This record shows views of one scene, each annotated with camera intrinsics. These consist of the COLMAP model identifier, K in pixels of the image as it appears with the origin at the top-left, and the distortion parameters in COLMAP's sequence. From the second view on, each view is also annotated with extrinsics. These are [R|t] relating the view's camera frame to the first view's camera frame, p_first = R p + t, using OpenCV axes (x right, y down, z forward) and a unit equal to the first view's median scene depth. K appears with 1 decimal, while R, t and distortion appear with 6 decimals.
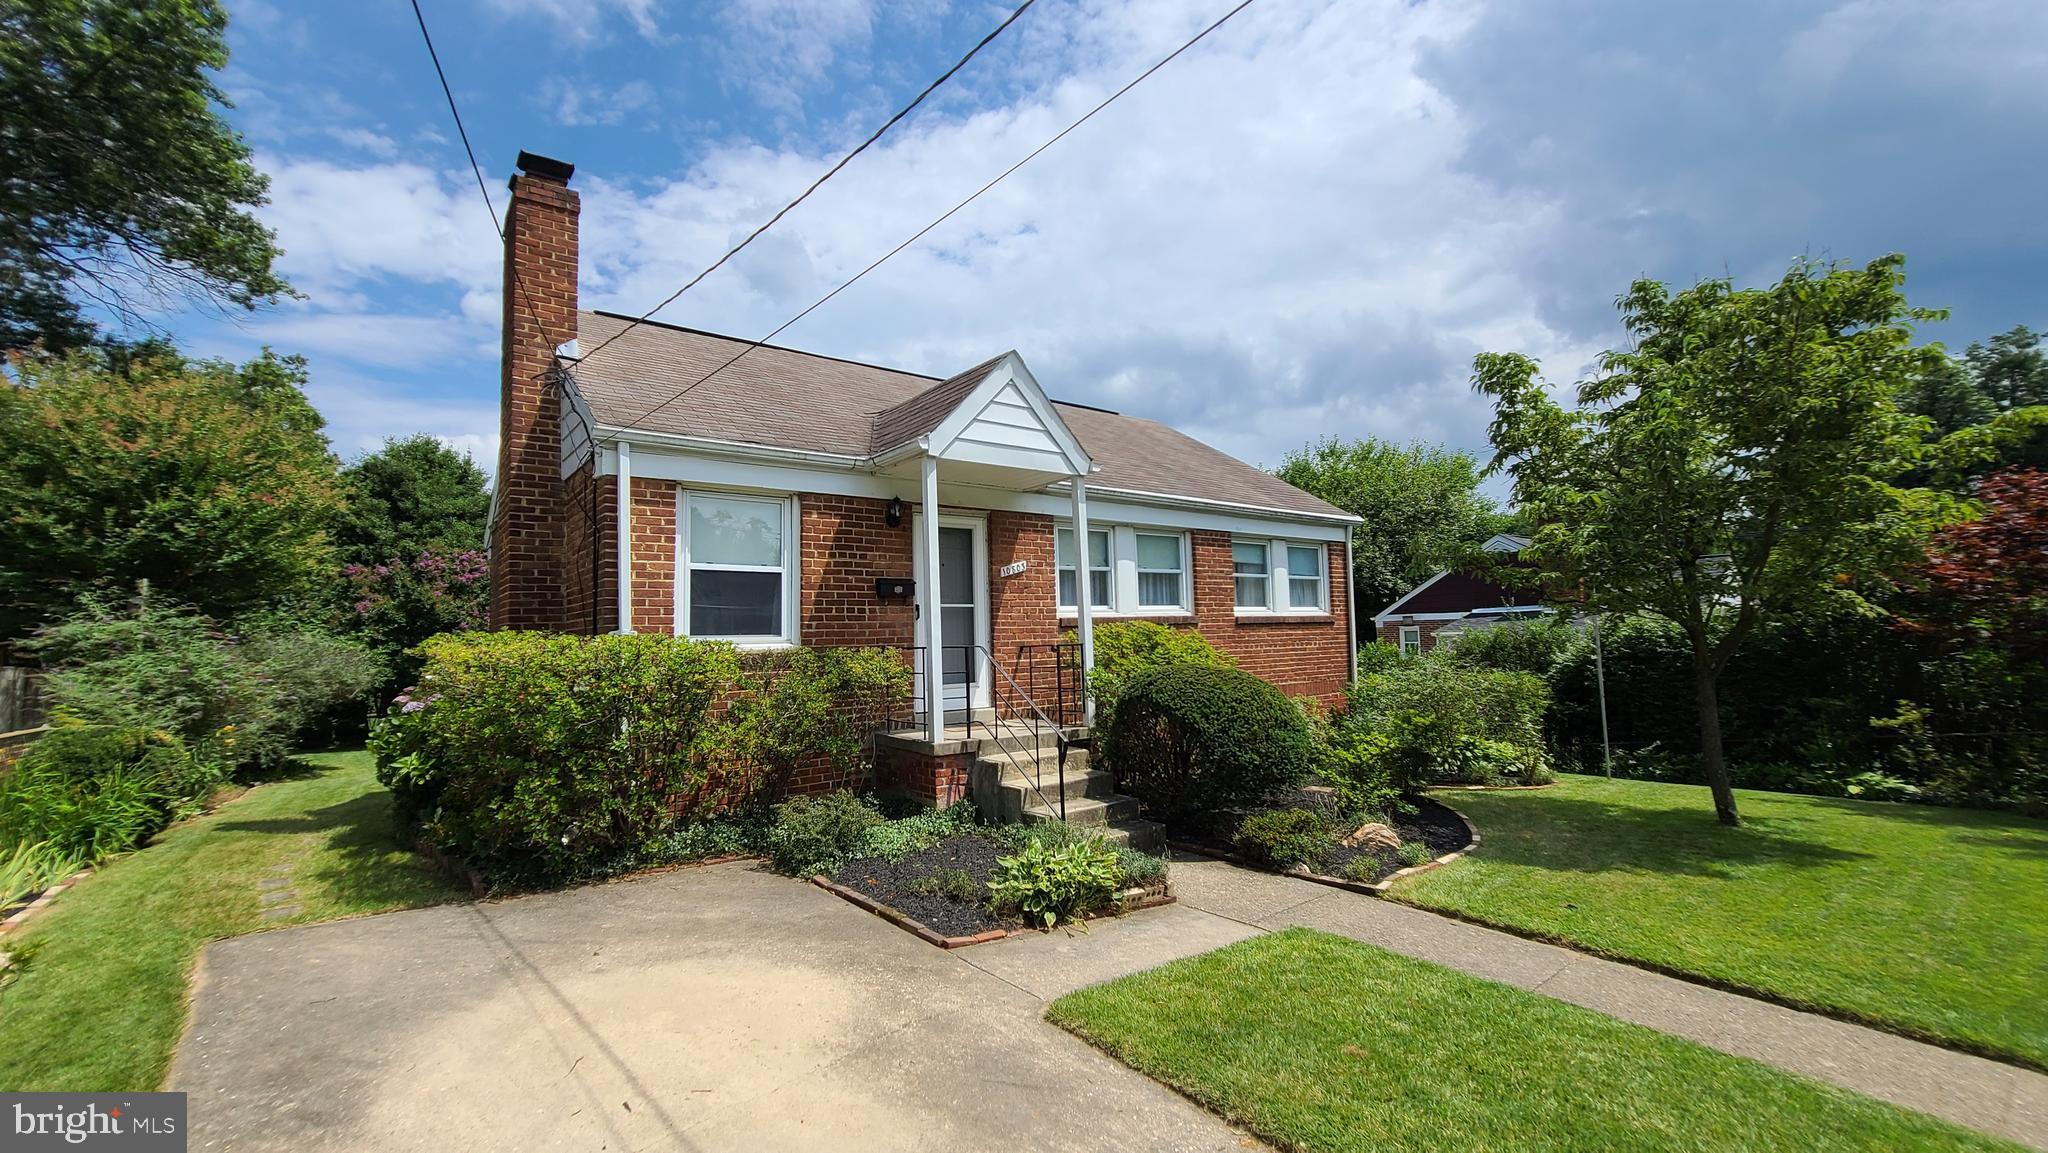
lens RADIAL K [[843.1, 0, 1019.1], [0, 843.1, 578.1], [0, 0, 1]] dist [0.000375, -0.000466]
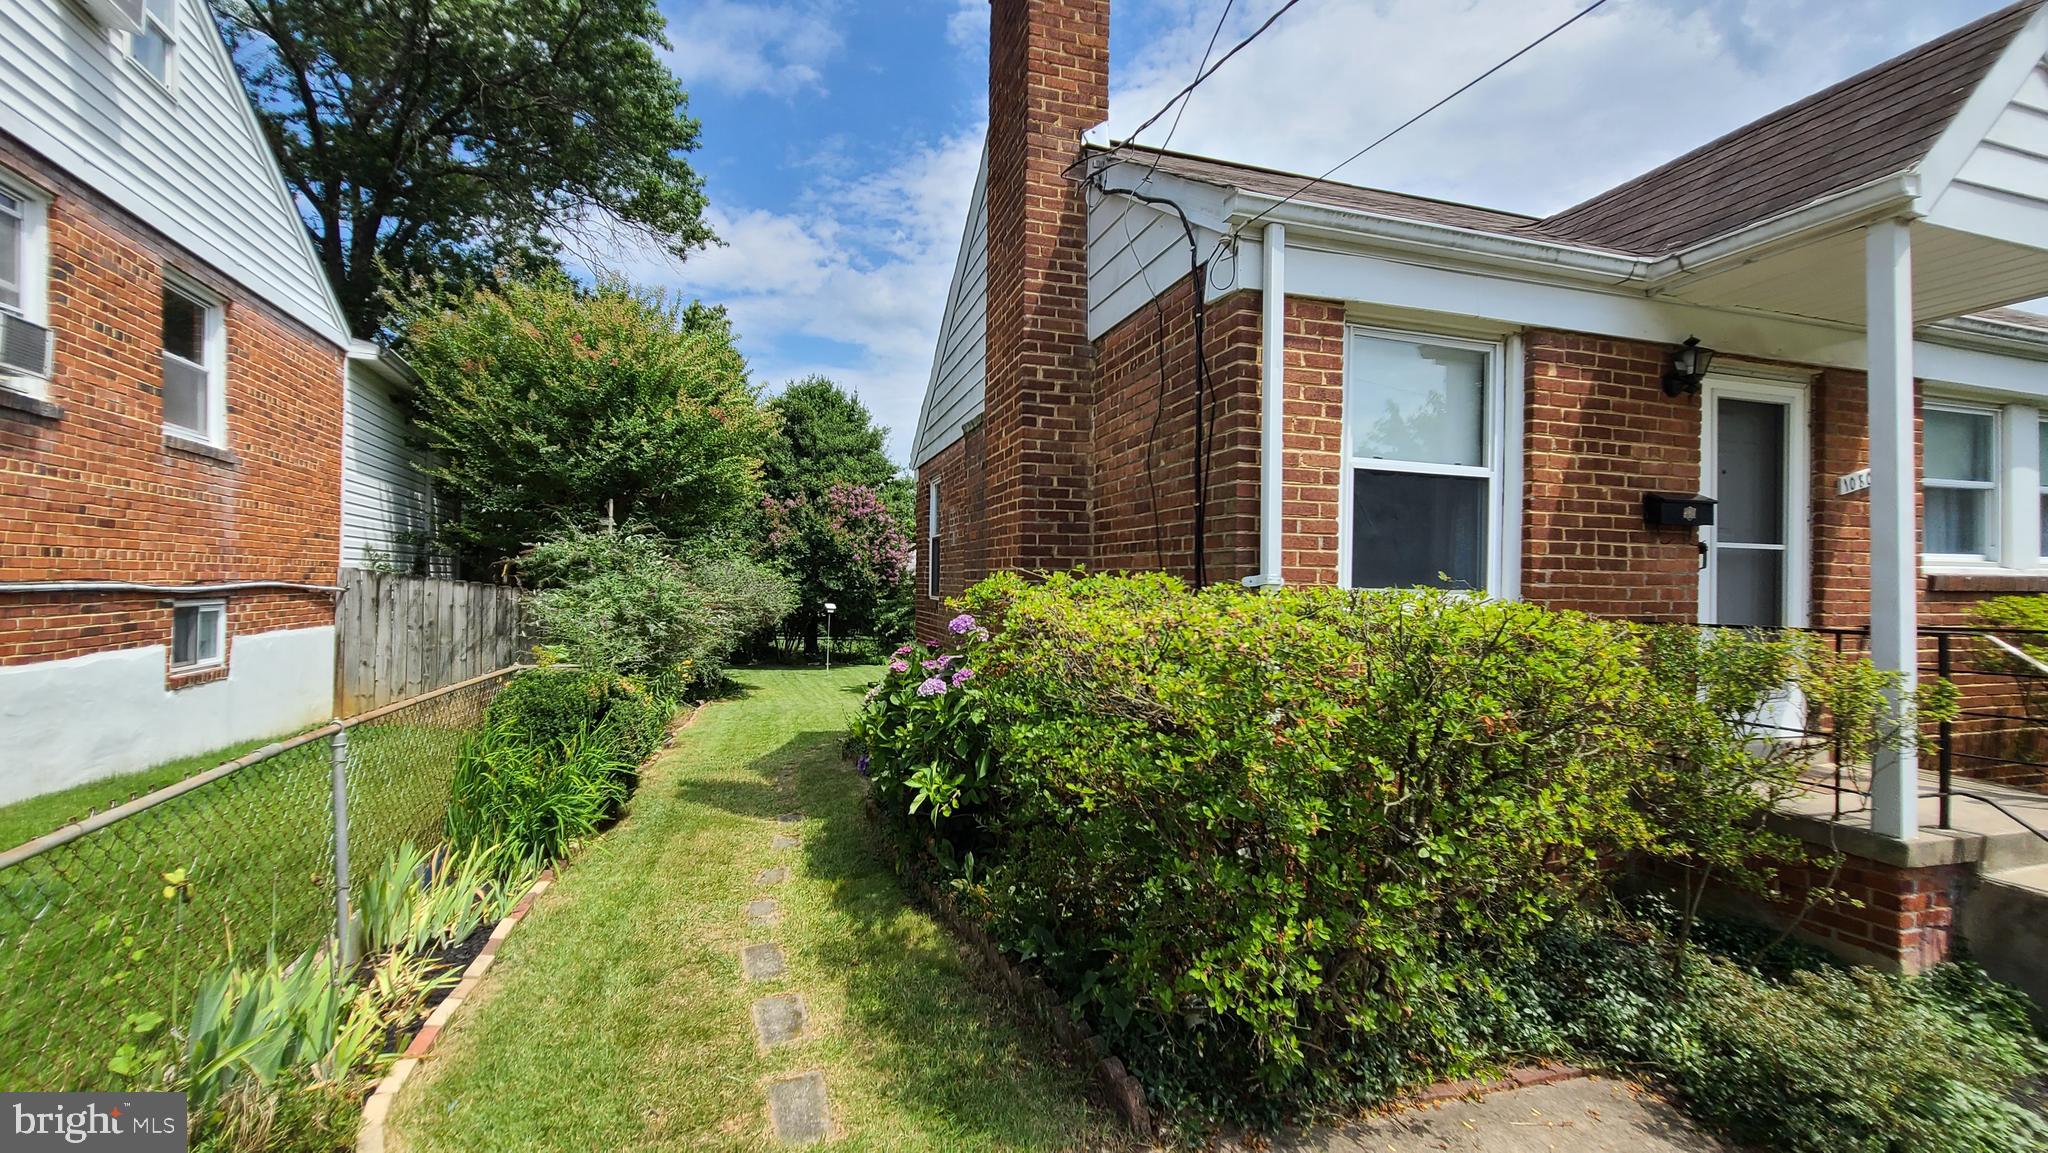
lens RADIAL K [[843.1, 0, 1019.1], [0, 843.1, 578.1], [0, 0, 1]] dist [0.000375, -0.000466]
pose [[0.934785, 0.036535, -0.353331, -0.351186], [-0.012459, 0.997457, 0.070176, 0.022405], [0.354997, -0.061198, 0.932862, 0.354872]]
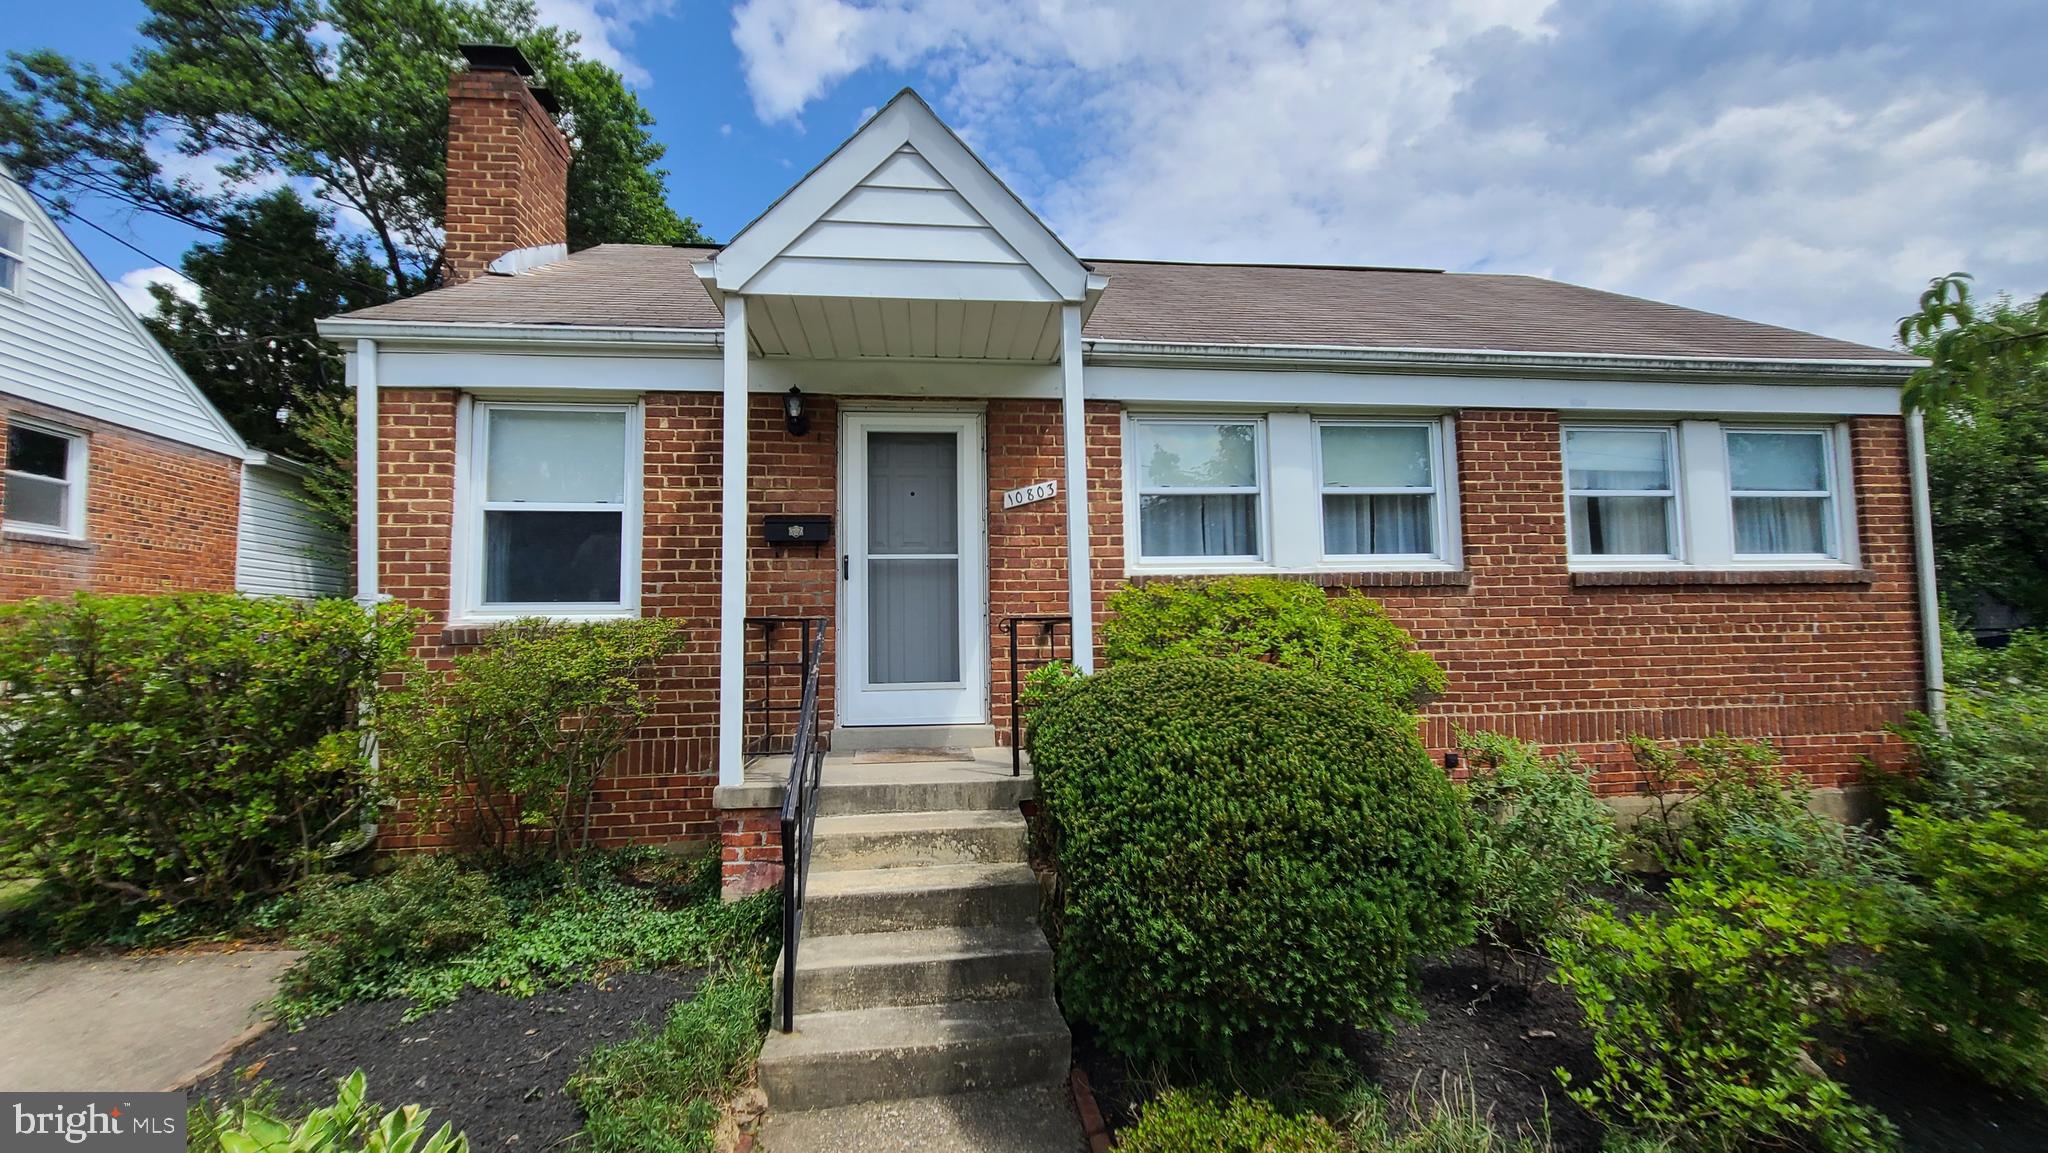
lens RADIAL K [[843.1, 0, 1019.1], [0, 843.1, 578.1], [0, 0, 1]] dist [0.000375, -0.000466]
pose [[0.856115, -0.022960, -0.516275, 0.330727], [0.030519, 0.999515, 0.006156, 0.050499], [0.515883, -0.021026, 0.856401, 0.544980]]
